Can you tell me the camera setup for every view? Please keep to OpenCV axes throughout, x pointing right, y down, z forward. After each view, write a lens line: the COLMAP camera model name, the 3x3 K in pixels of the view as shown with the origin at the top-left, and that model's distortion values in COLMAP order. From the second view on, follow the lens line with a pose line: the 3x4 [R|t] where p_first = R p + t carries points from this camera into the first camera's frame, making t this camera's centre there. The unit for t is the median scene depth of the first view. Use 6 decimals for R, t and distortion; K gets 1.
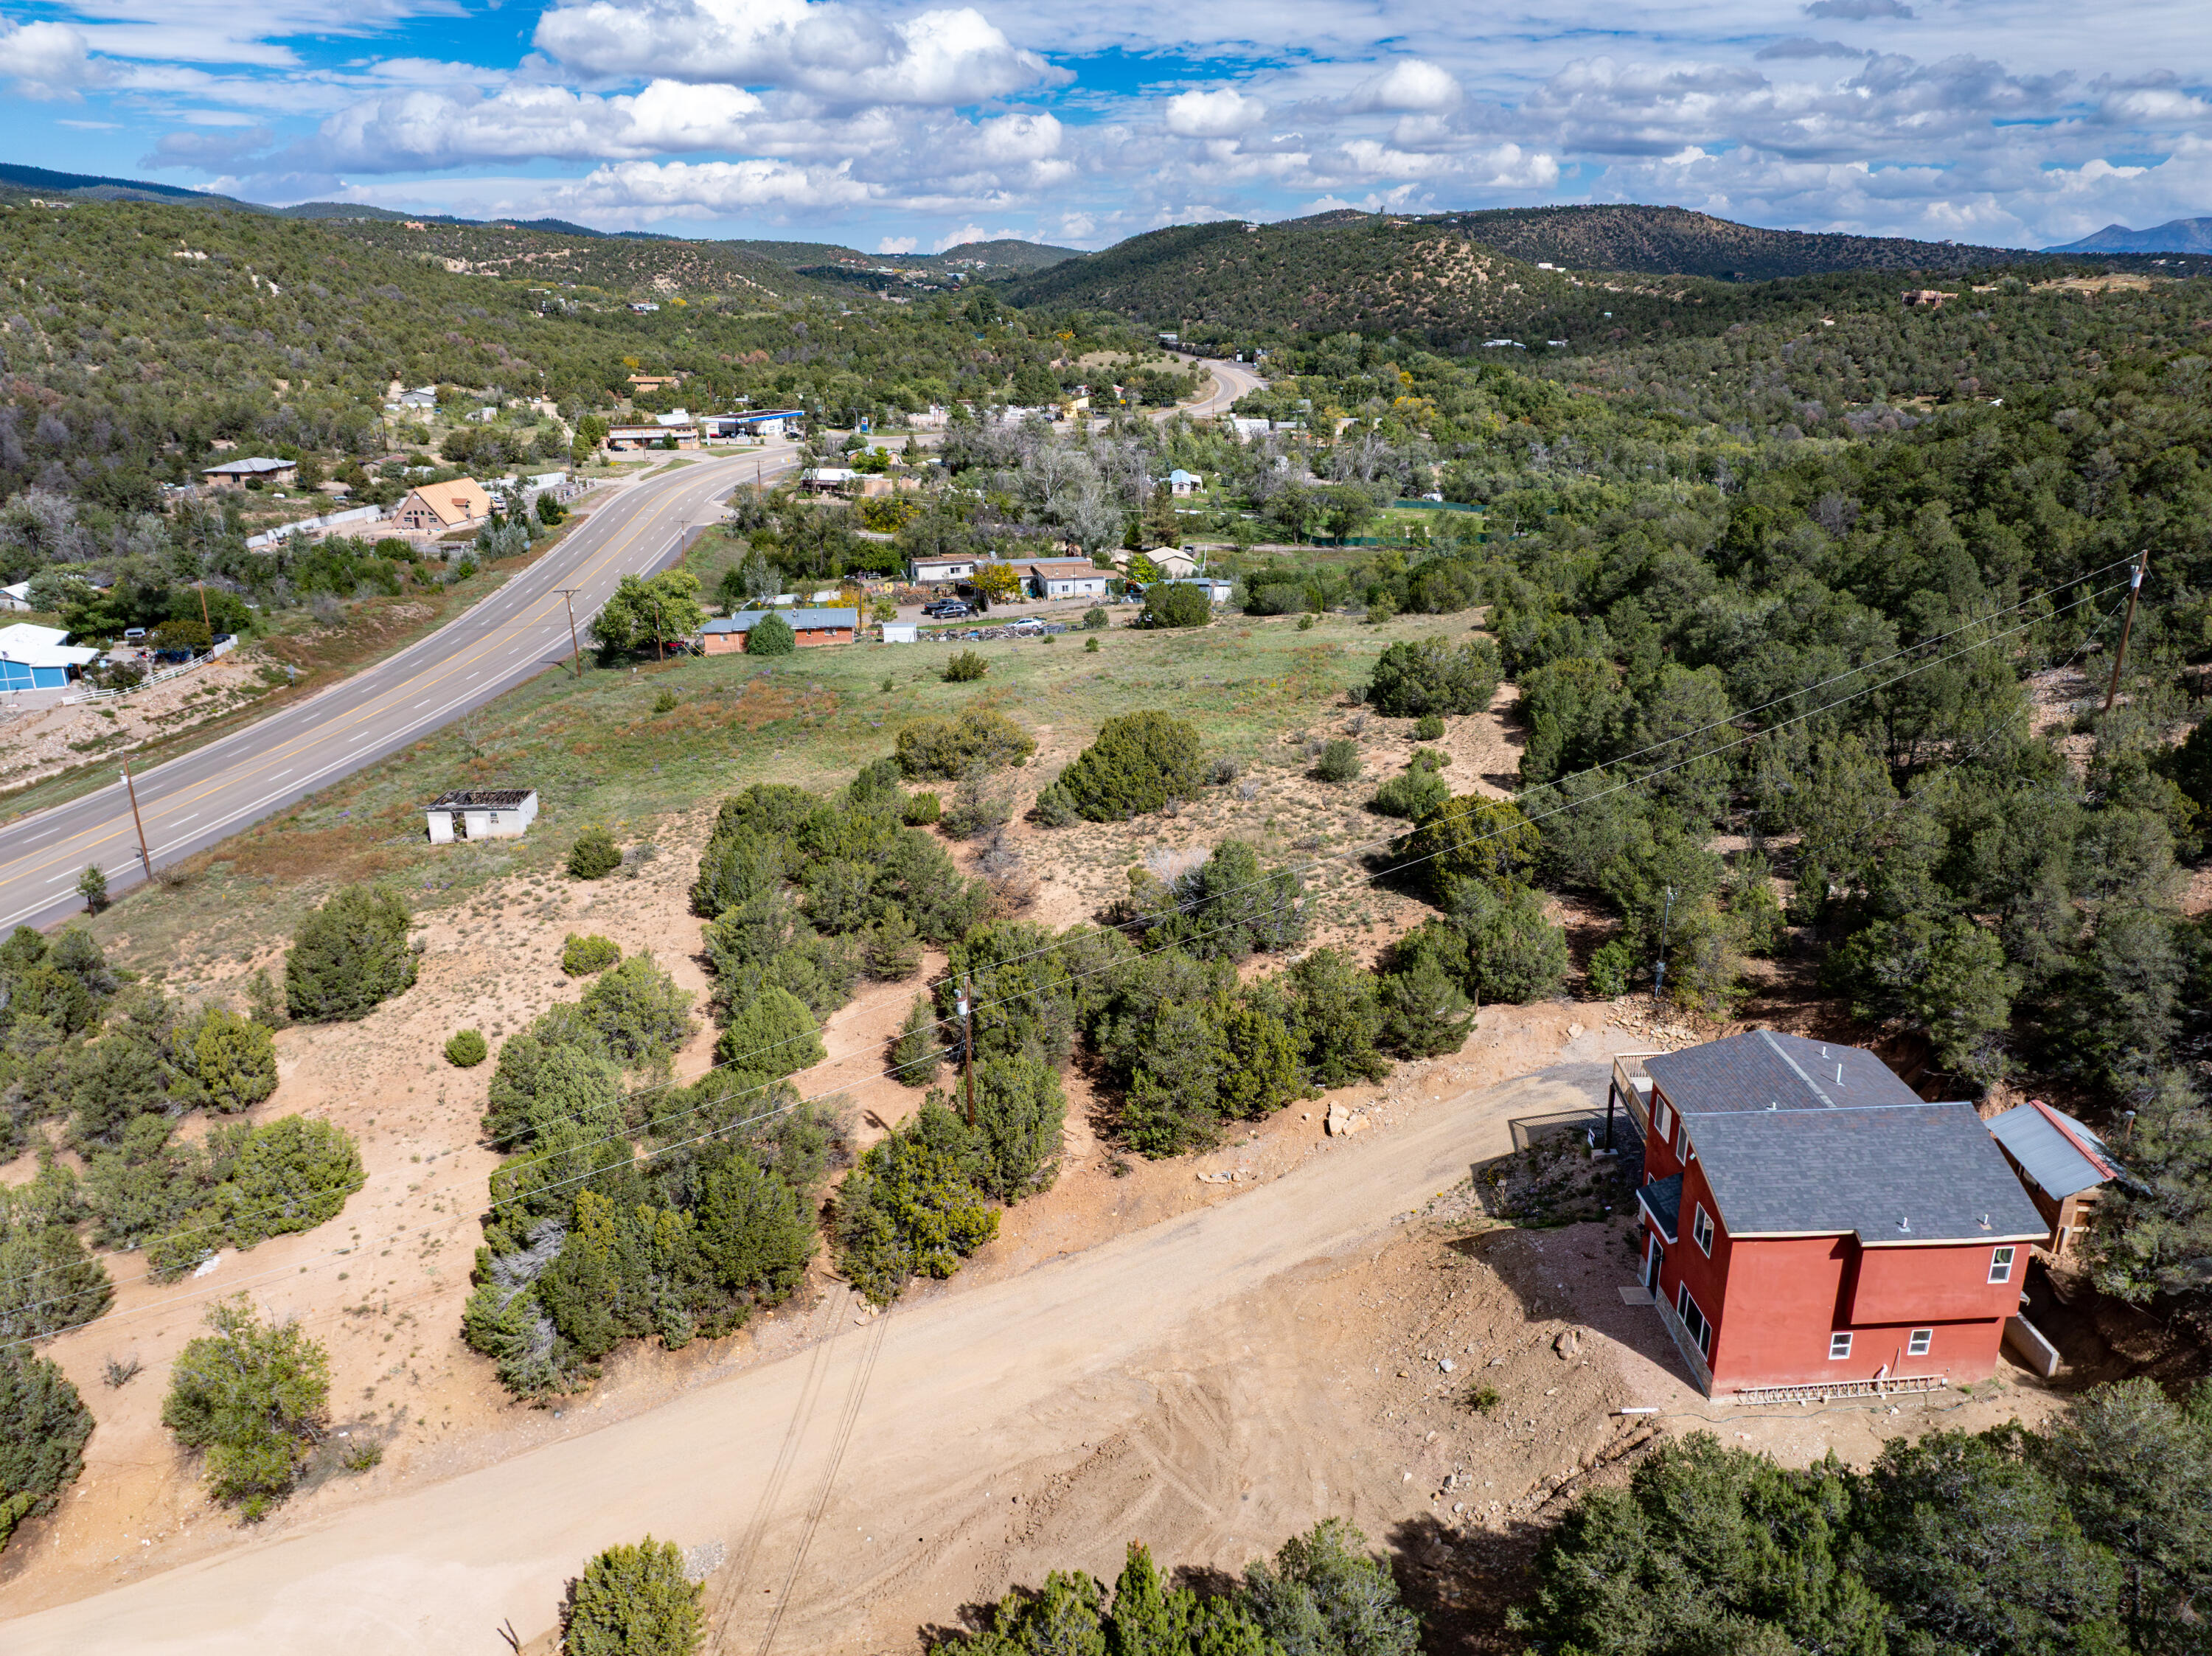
lens RADIAL K [[1572.6, 0, 1092.9], [0, 1572.6, 828.5], [0, 0, 1]] dist [-0.041766, 0.007433]
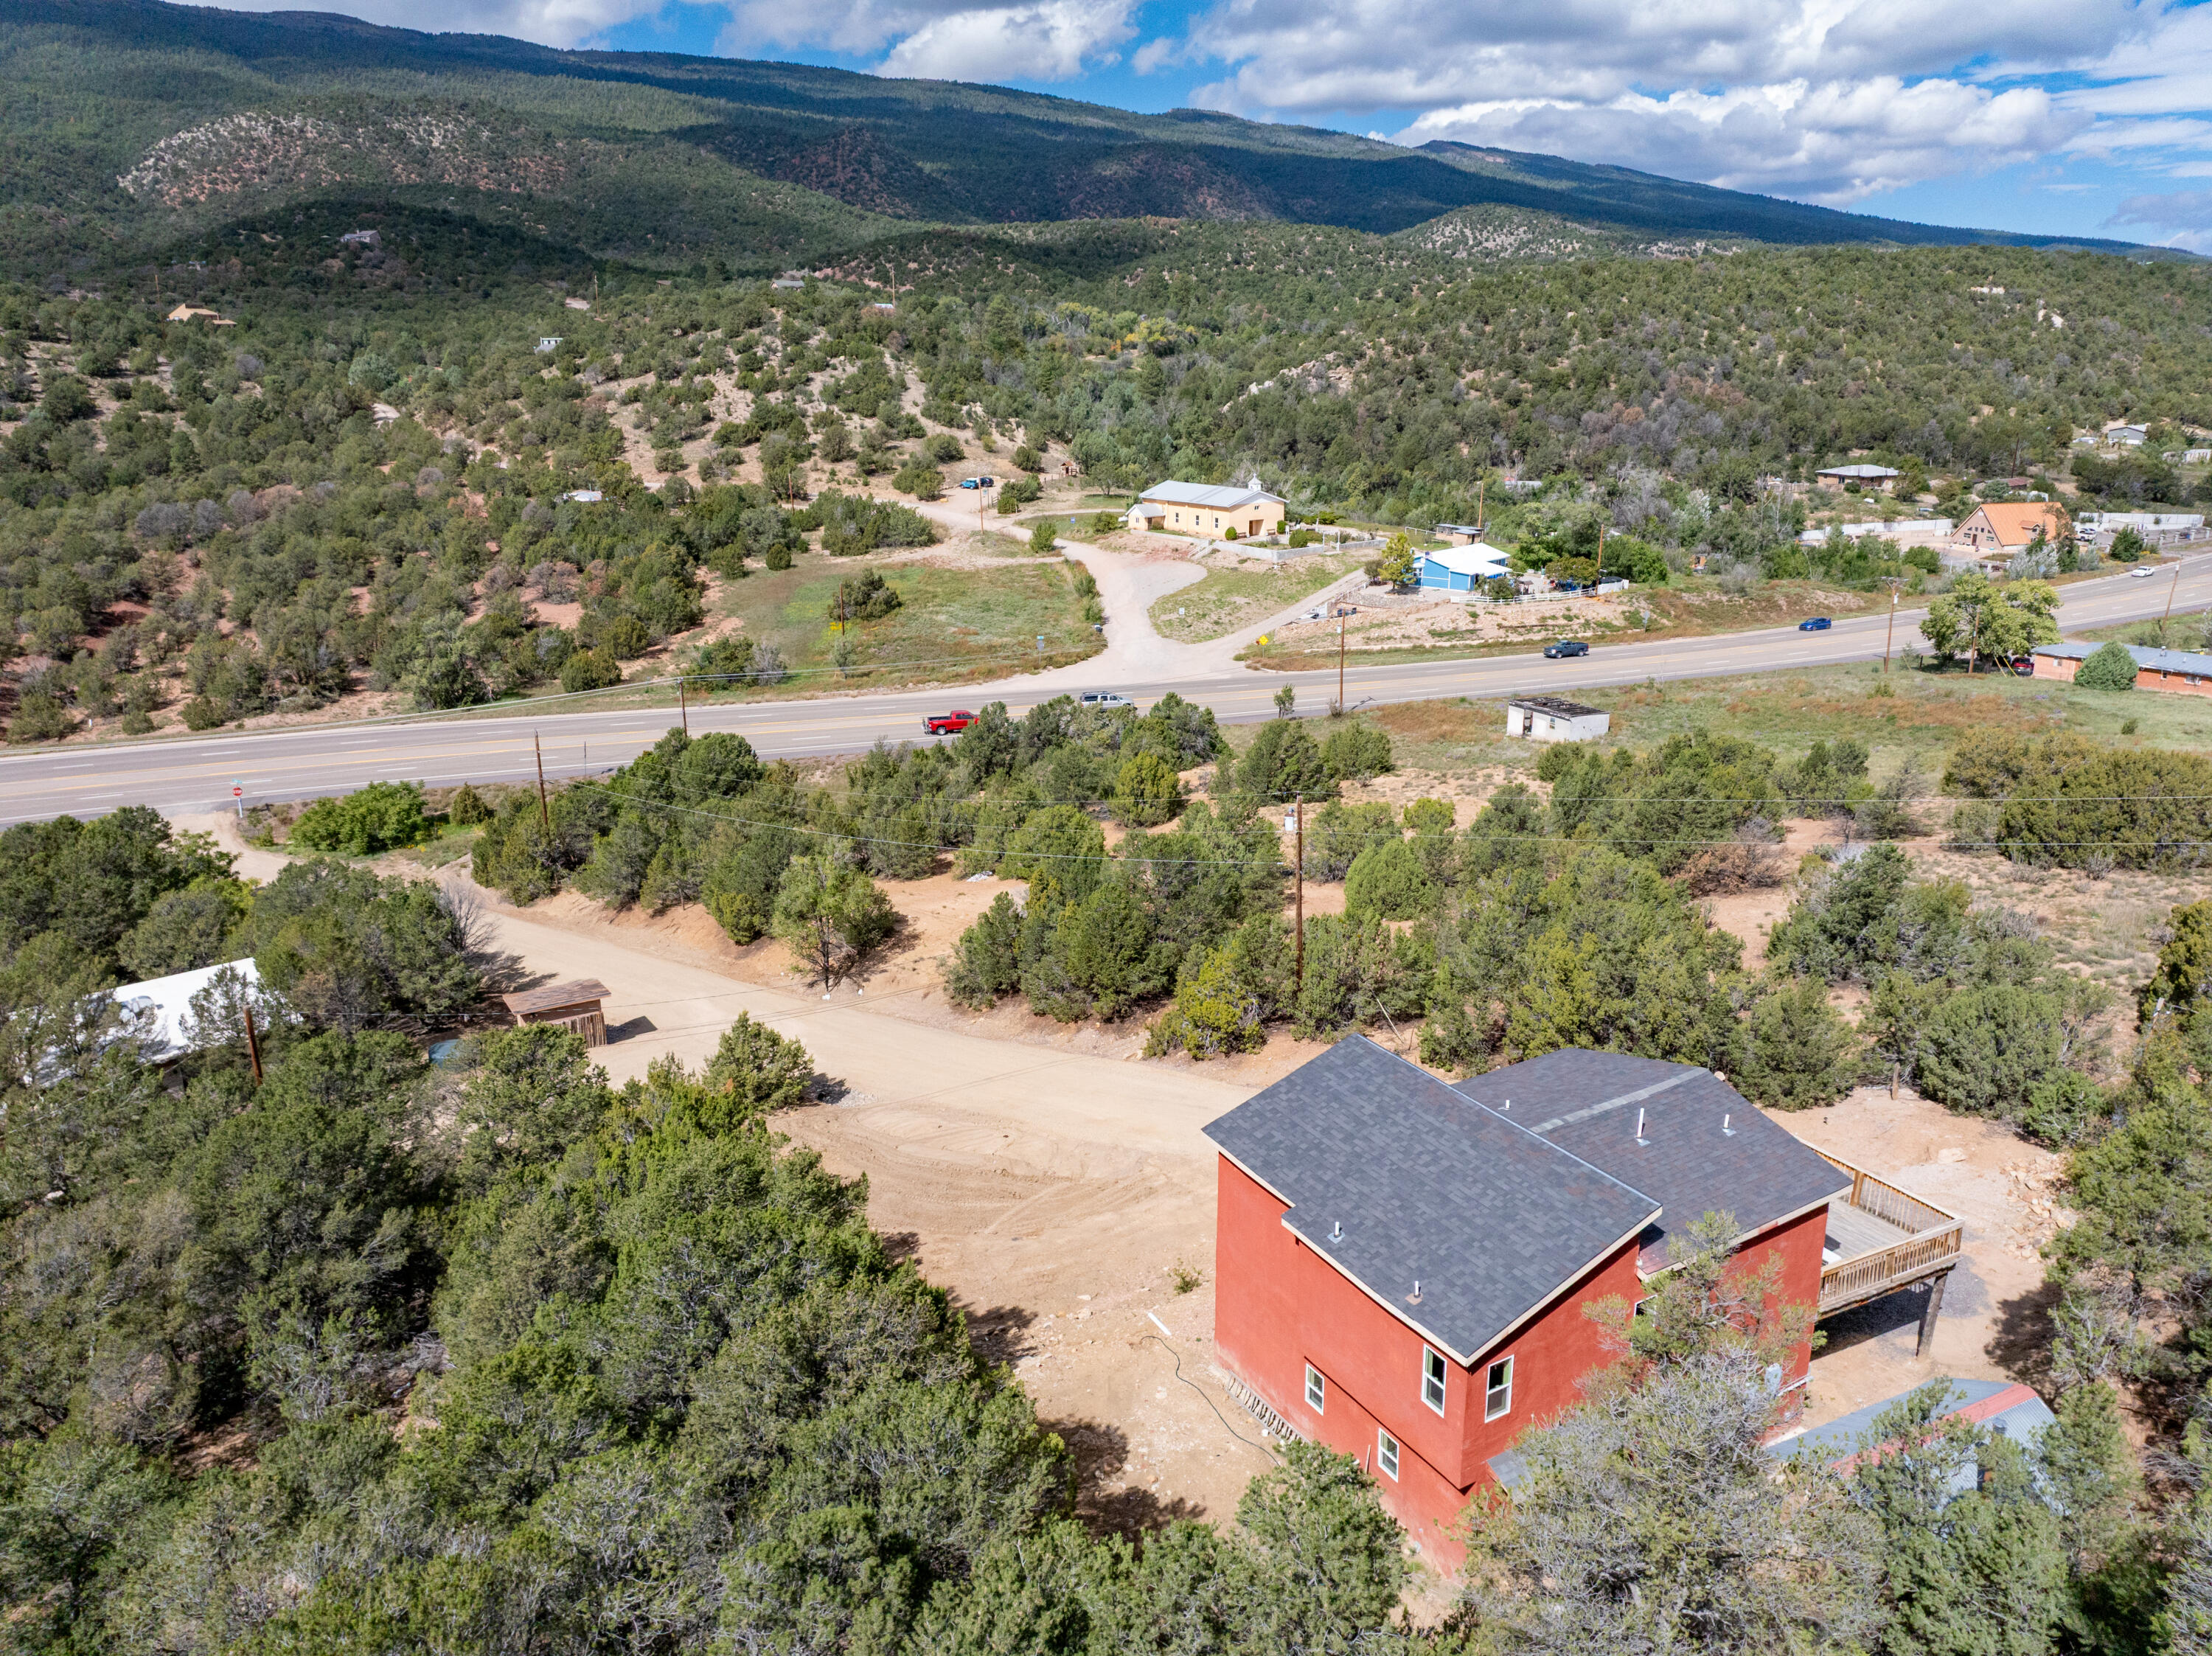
lens RADIAL K [[1572.6, 0, 1092.9], [0, 1572.6, 828.5], [0, 0, 1]] dist [-0.041766, 0.007433]
pose [[0.449454, 0.259289, -0.854845, 0.178084], [-0.293010, 0.946796, 0.133122, 0.004576], [0.843881, 0.190646, 0.501516, 0.092277]]
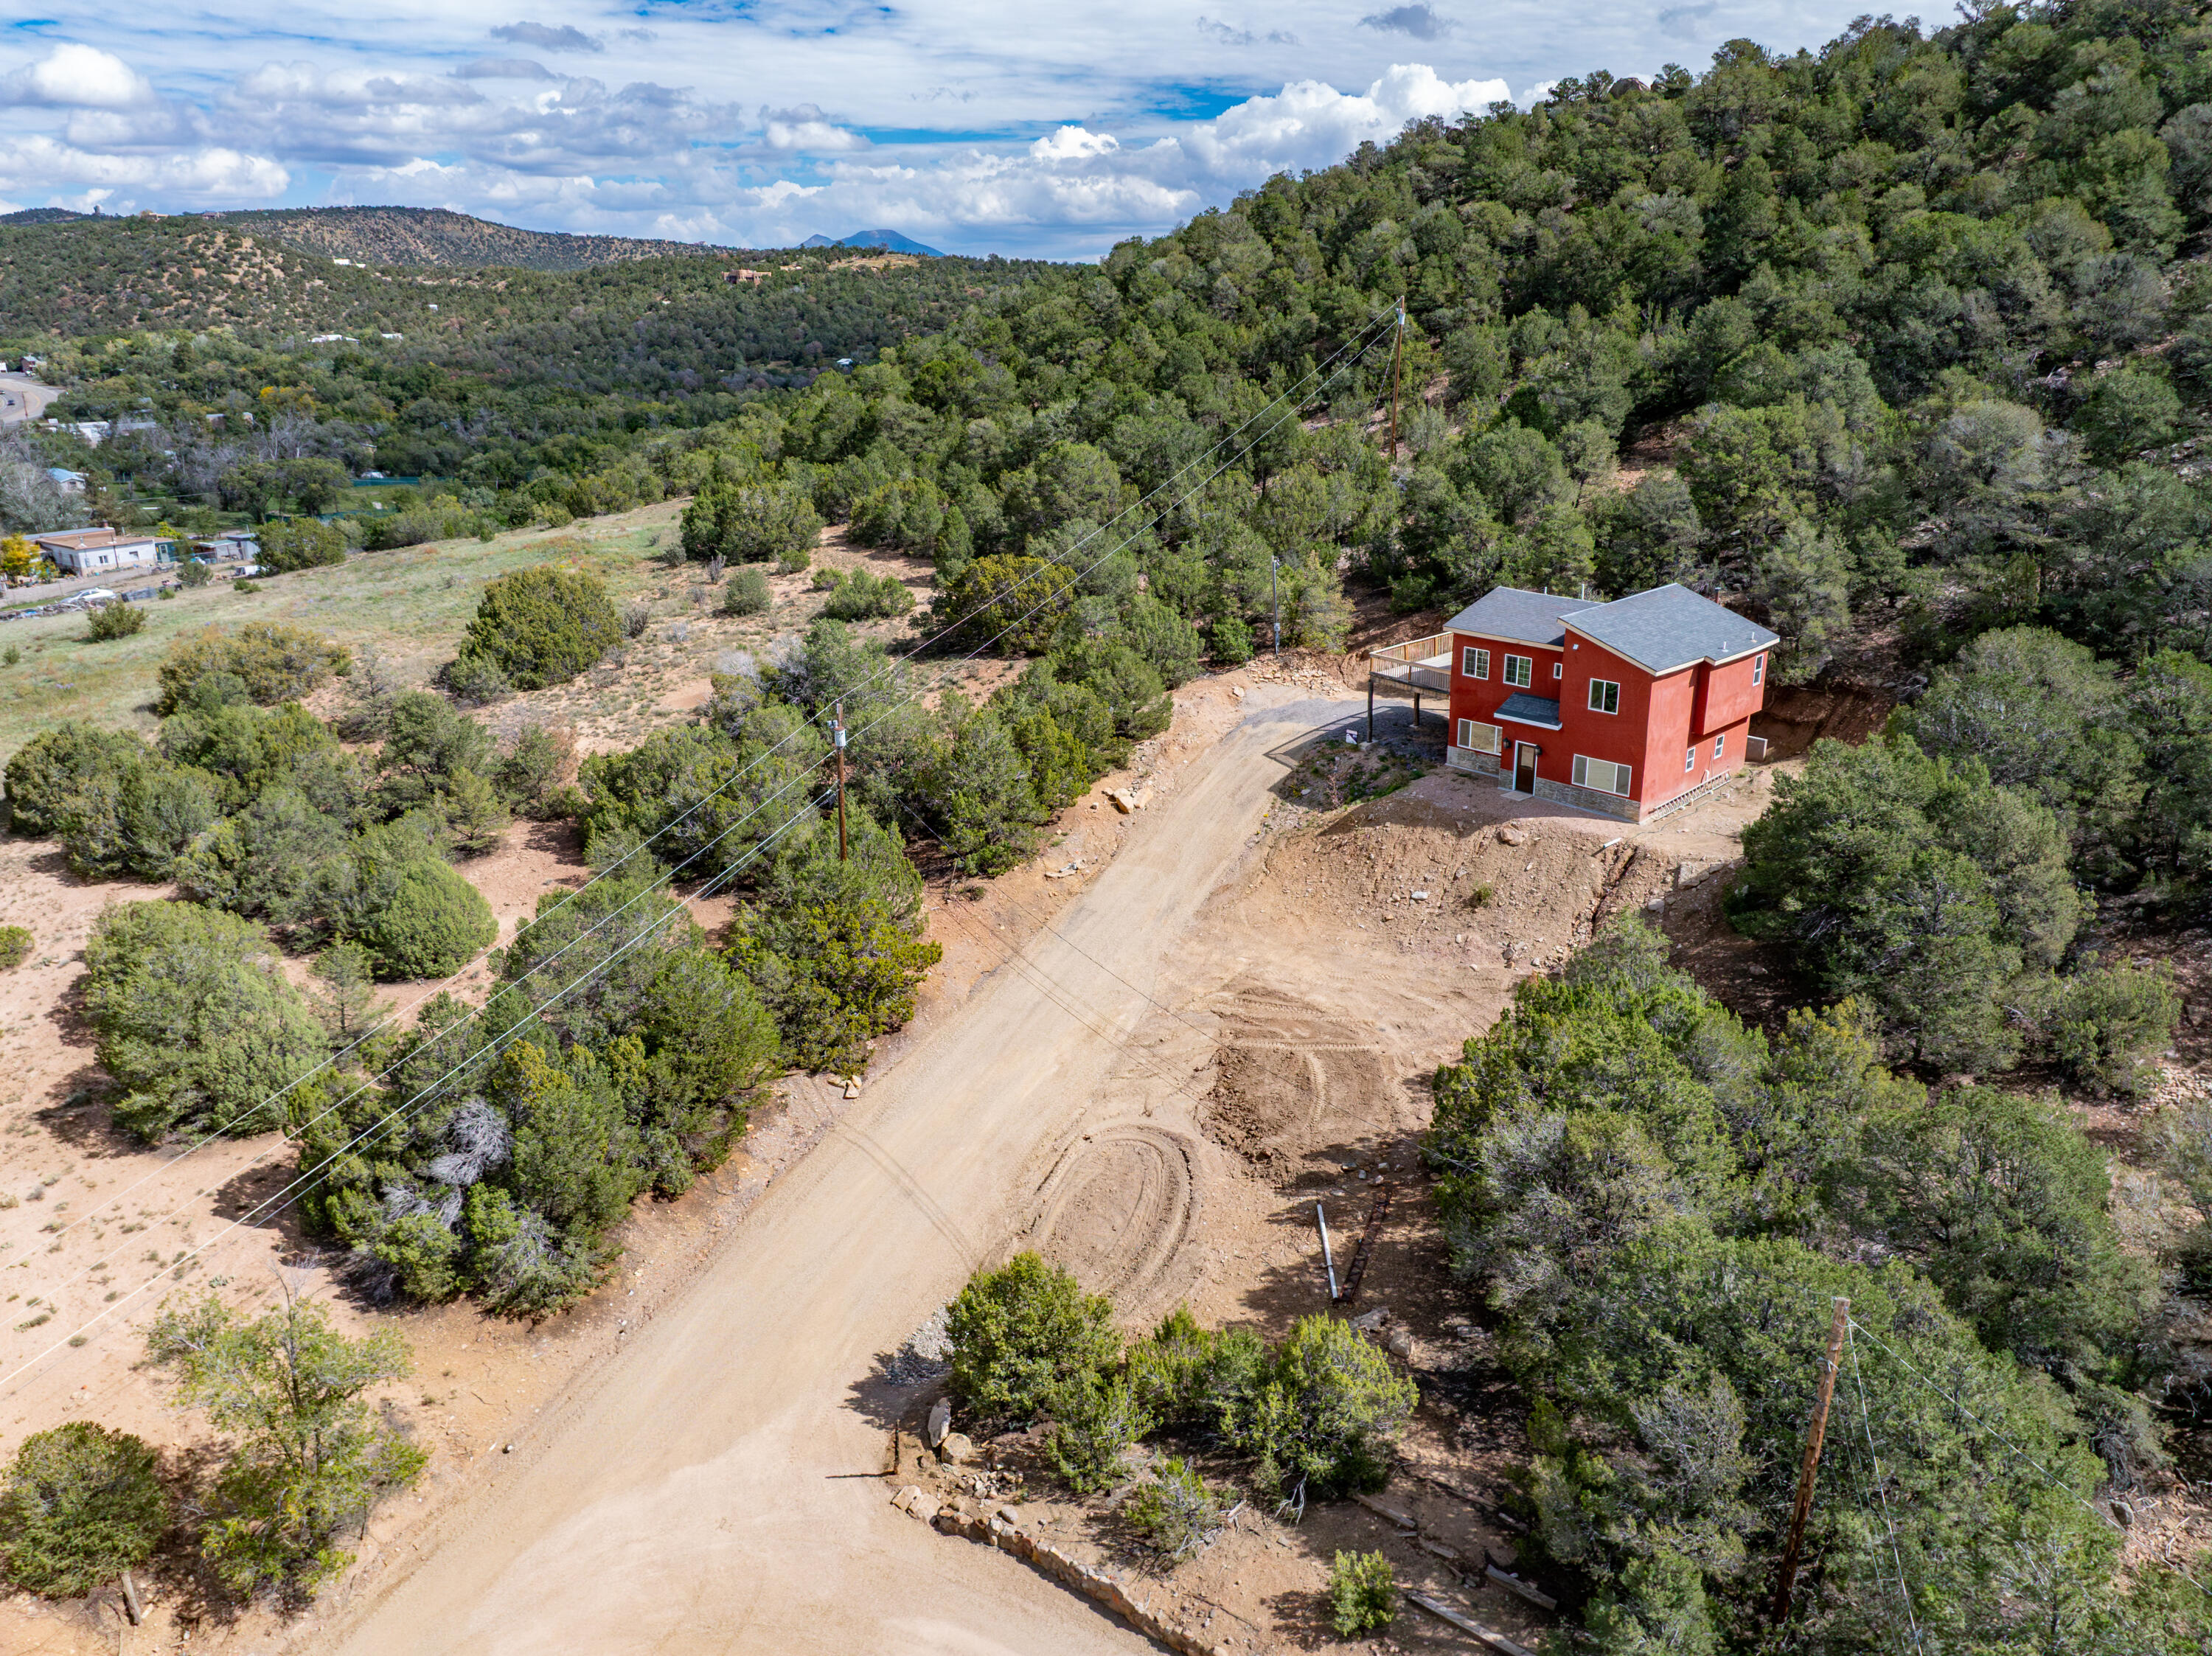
lens RADIAL K [[1572.6, 0, 1092.9], [0, 1572.6, 828.5], [0, 0, 1]] dist [-0.041766, 0.007433]
pose [[0.742701, -0.214902, 0.634202, -0.136386], [0.221868, 0.972580, 0.069738, 0.032347], [-0.631799, 0.088914, 0.770016, 0.051240]]
